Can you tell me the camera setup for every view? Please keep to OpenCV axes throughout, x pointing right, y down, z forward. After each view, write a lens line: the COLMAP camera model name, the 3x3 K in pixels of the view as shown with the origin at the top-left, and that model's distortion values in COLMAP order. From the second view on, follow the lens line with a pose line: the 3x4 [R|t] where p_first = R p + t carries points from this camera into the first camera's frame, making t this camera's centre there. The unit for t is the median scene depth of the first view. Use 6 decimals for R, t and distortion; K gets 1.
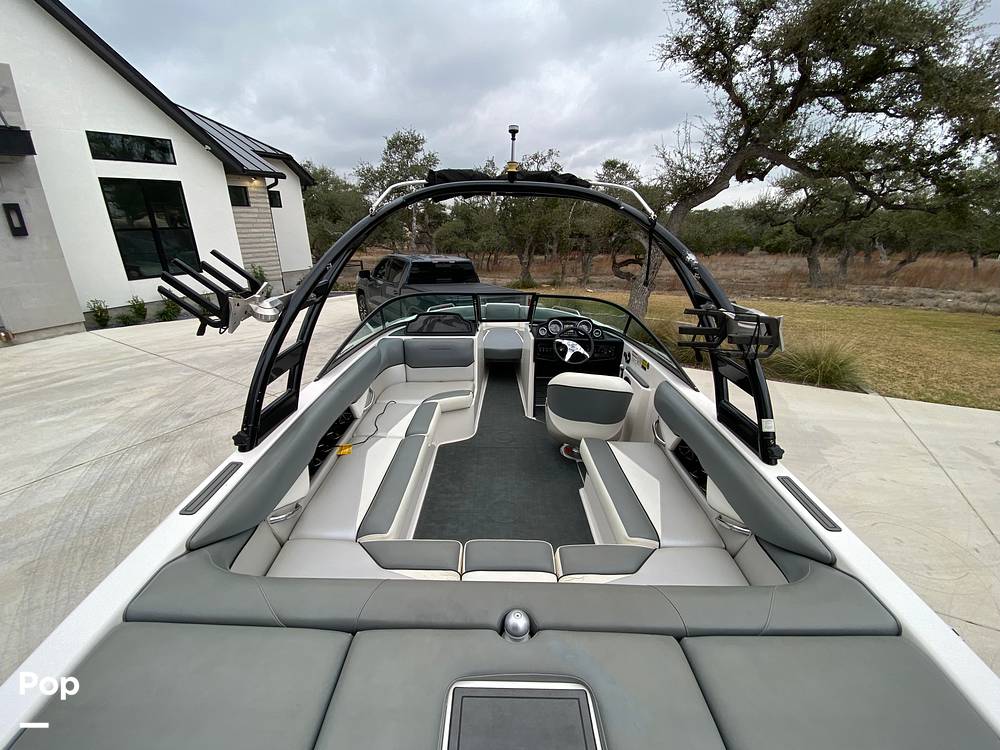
lens RADIAL K [[404.8, 0, 500.1], [0, 404.8, 377.6], [0, 0, 1]] dist [0.020527, -0.020865]
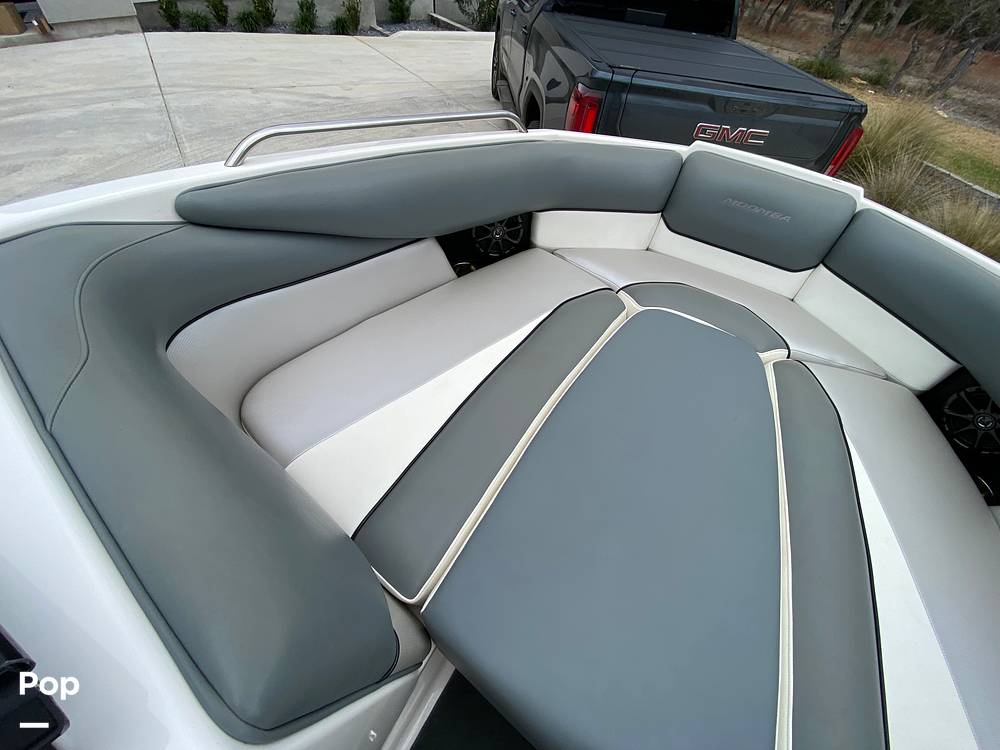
lens RADIAL K [[409.7, 0, 503.4], [0, 409.7, 374.6], [0, 0, 1]] dist [0.009836, -0.016169]
pose [[0.874686, 0.403045, -0.269220, -0.008840], [-0.238809, 0.841715, 0.484237, -0.096720], [0.421776, -0.359264, 0.832487, 0.441696]]
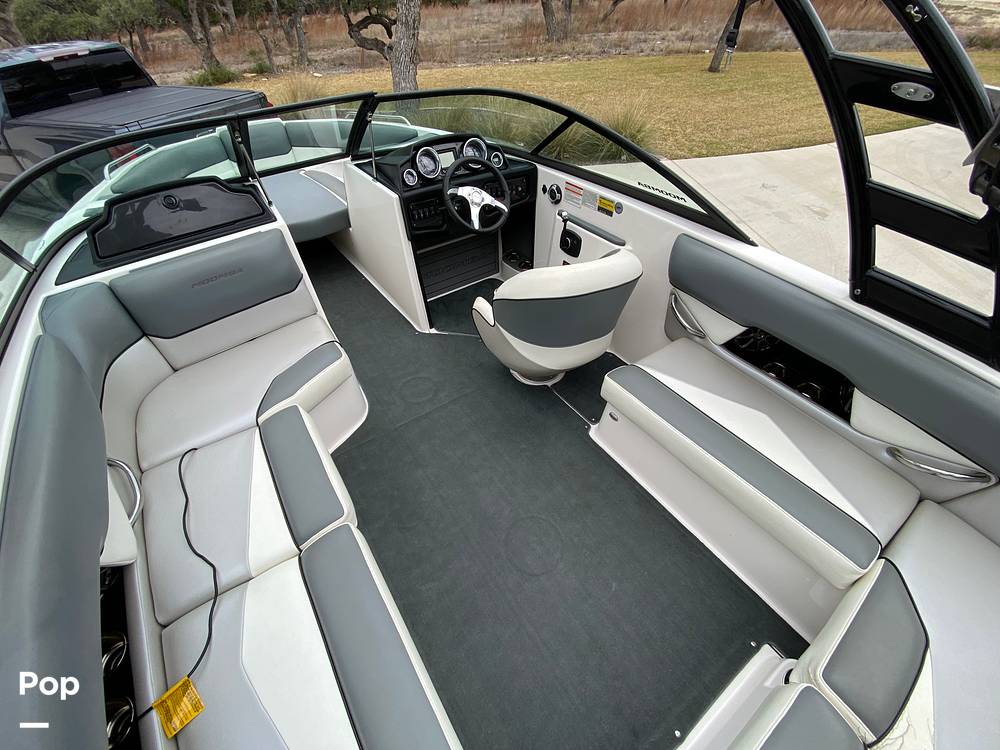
lens RADIAL K [[406.8, 0, 500.6], [0, 406.8, 376.7], [0, 0, 1]] dist [0.012041, -0.017251]
pose [[0.823101, -0.415571, 0.387047, -0.041106], [0.213779, 0.858152, 0.466769, -0.043067], [-0.526121, -0.301456, 0.795186, 0.165337]]
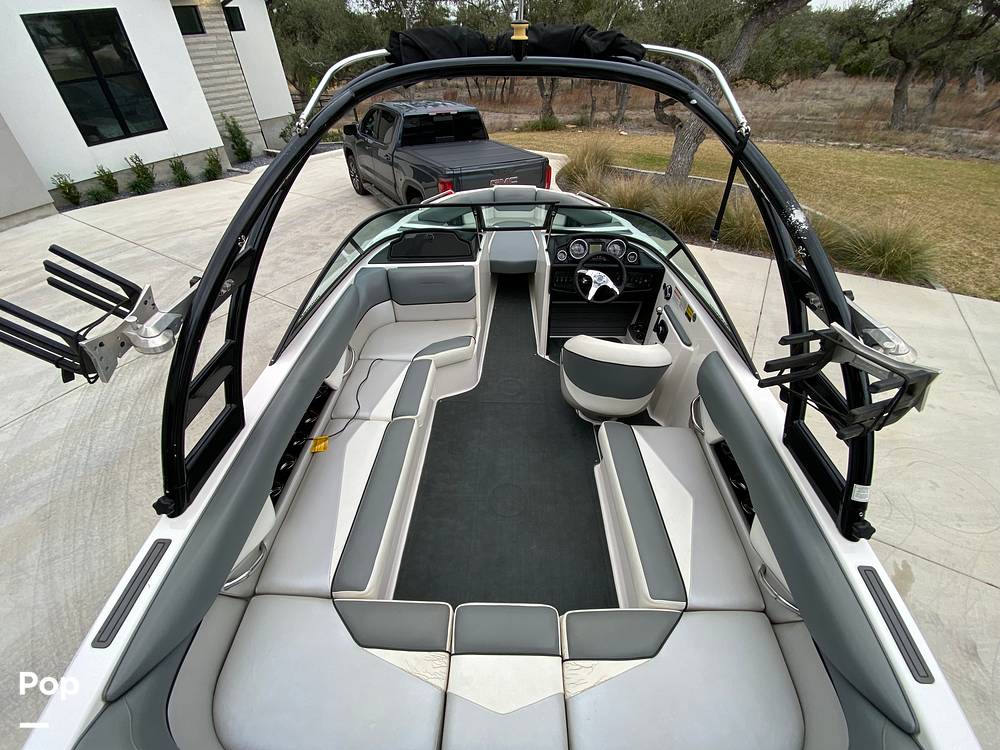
lens RADIAL K [[406.8, 0, 500.6], [0, 406.8, 376.7], [0, 0, 1]] dist [0.012041, -0.017251]
pose [[0.999228, 0.004724, -0.038999, 0.007060], [0.008622, 0.942159, 0.335056, -0.059478], [0.038326, -0.335133, 0.941391, 0.064982]]
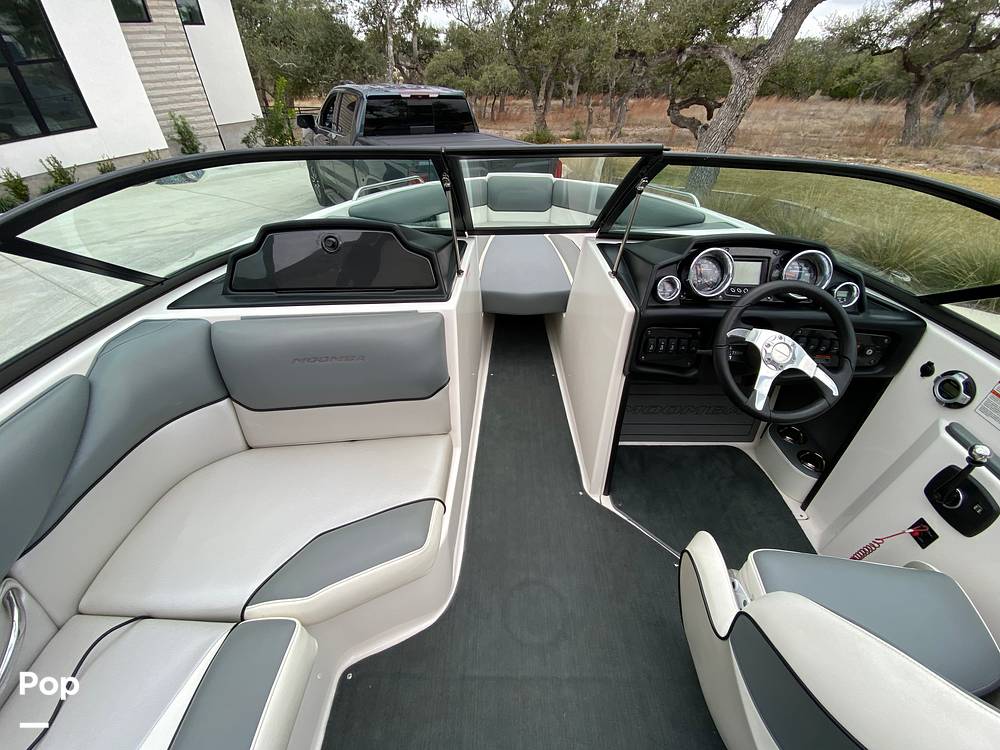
lens RADIAL K [[406.8, 0, 500.6], [0, 406.8, 376.7], [0, 0, 1]] dist [0.012041, -0.017251]
pose [[0.999896, 0.001044, -0.014381, -0.006141], [0.003228, 0.955849, 0.293841, -0.053198], [0.014053, -0.293857, 0.955746, 0.256986]]
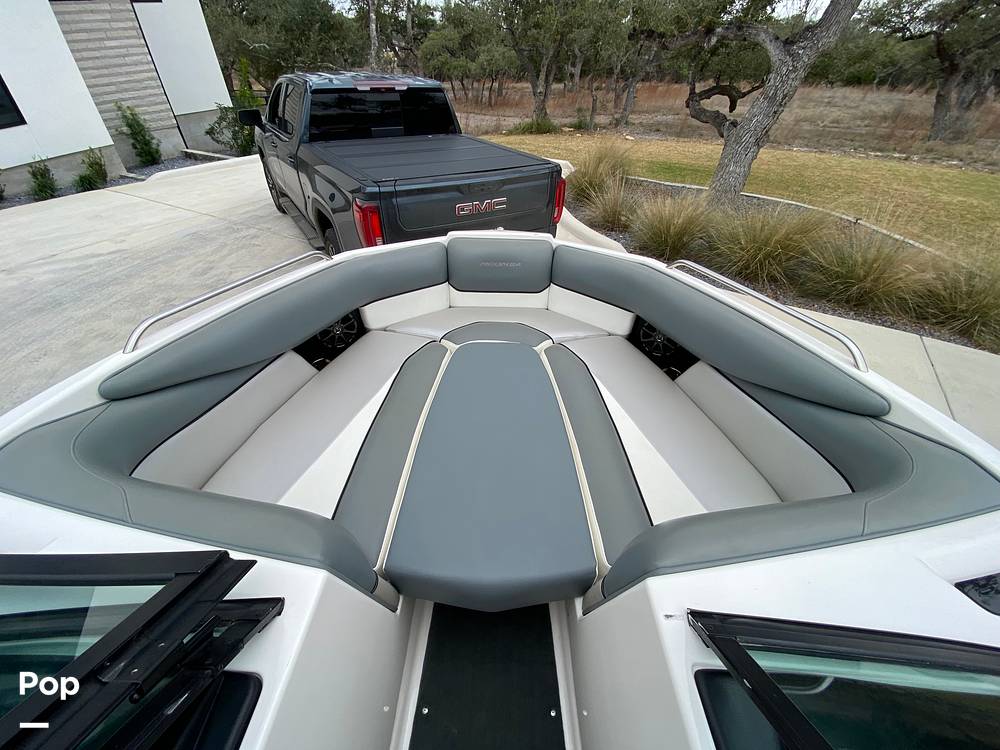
lens RADIAL K [[406.8, 0, 500.6], [0, 406.8, 376.7], [0, 0, 1]] dist [0.012041, -0.017251]
pose [[0.999922, 0.004446, -0.011669, 0.006664], [-0.000447, 0.946634, 0.322309, -0.108029], [0.012479, -0.322279, 0.946563, 0.398307]]
